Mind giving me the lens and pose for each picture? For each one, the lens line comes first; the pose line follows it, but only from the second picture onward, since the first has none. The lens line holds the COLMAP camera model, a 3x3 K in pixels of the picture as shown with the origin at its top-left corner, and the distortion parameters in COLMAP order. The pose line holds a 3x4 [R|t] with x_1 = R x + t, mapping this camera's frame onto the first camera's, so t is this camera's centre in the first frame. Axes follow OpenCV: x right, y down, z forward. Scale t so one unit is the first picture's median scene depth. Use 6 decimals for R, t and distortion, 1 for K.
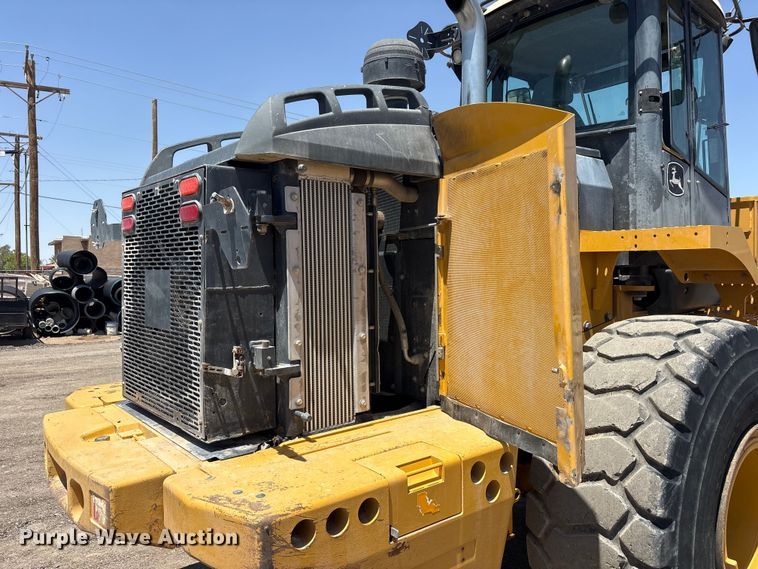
lens RADIAL K [[573.6, 0, 392.0], [0, 573.6, 278.8], [0, 0, 1]] dist [0.023773, -0.002515]
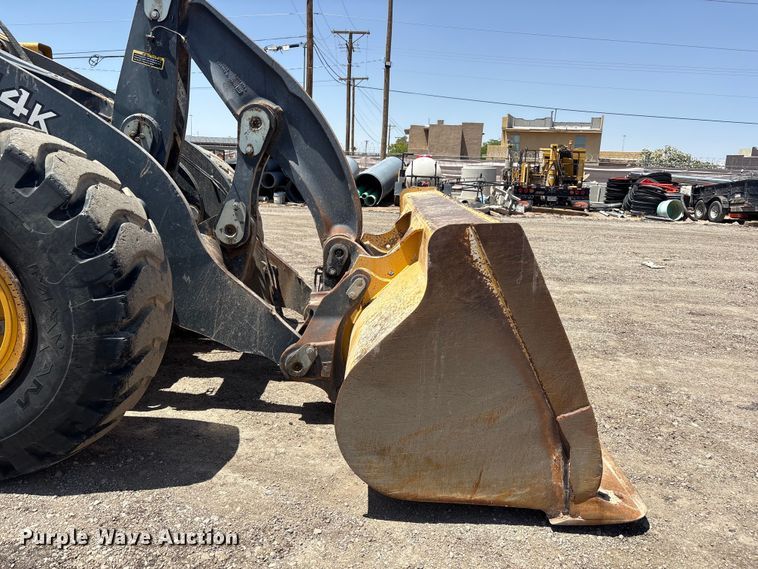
lens RADIAL K [[573.6, 0, 388.9], [0, 573.6, 288.6], [0, 0, 1]] dist [0.048396, -0.054143]
pose [[0.791715, 0.158112, -0.590074, 2.504650], [-0.040227, 0.977322, 0.207902, 0.097194], [0.609564, -0.140862, 0.780121, 1.342159]]
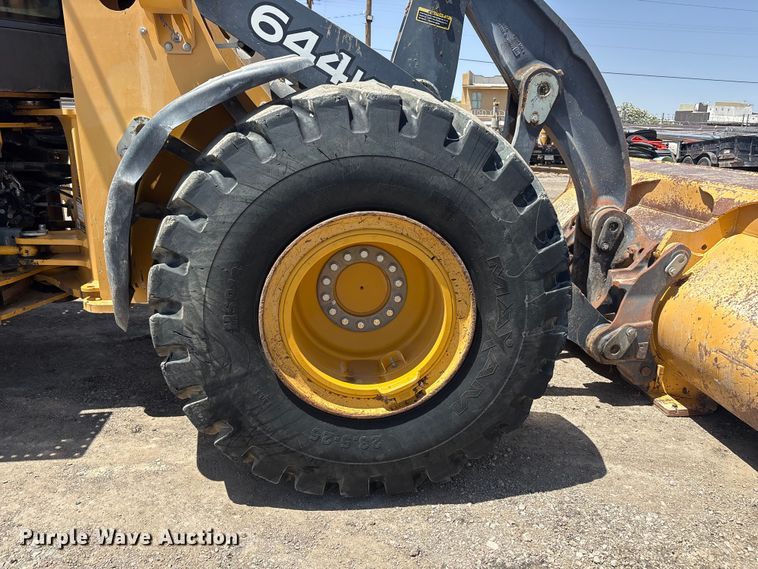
lens RADIAL K [[573.6, 0, 393.2], [0, 573.6, 285.9], [0, 0, 1]] dist [0.048396, -0.054143]
pose [[0.850880, 0.164051, -0.499089, 1.872341], [-0.029706, 0.963499, 0.266058, 0.099741], [0.524519, -0.211557, 0.824696, 0.999382]]
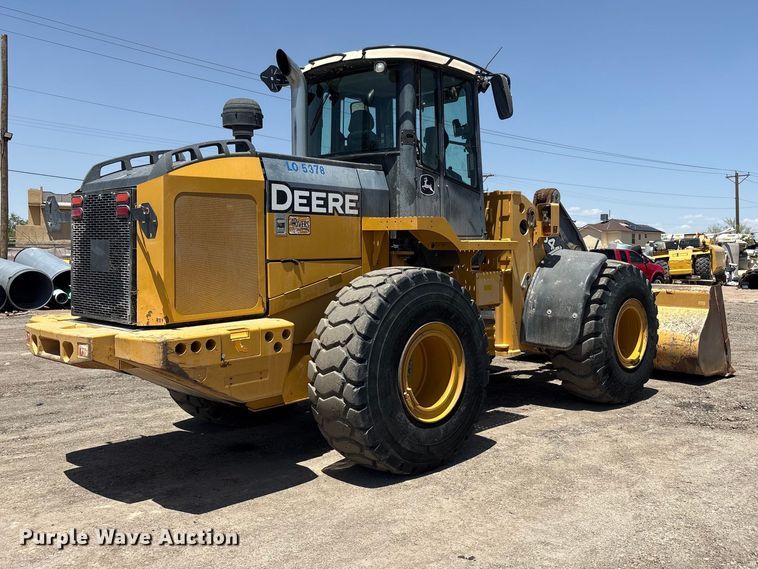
lens RADIAL K [[703.4, 0, 421.7], [0, 703.4, 266.1], [0, 0, 1]] dist [0.038813, 0.000000]
pose [[0.987612, 0.000580, 0.156915, 0.199603], [-0.003264, 0.999853, 0.016848, 0.023042], [-0.156882, -0.017152, 0.987468, -1.095340]]
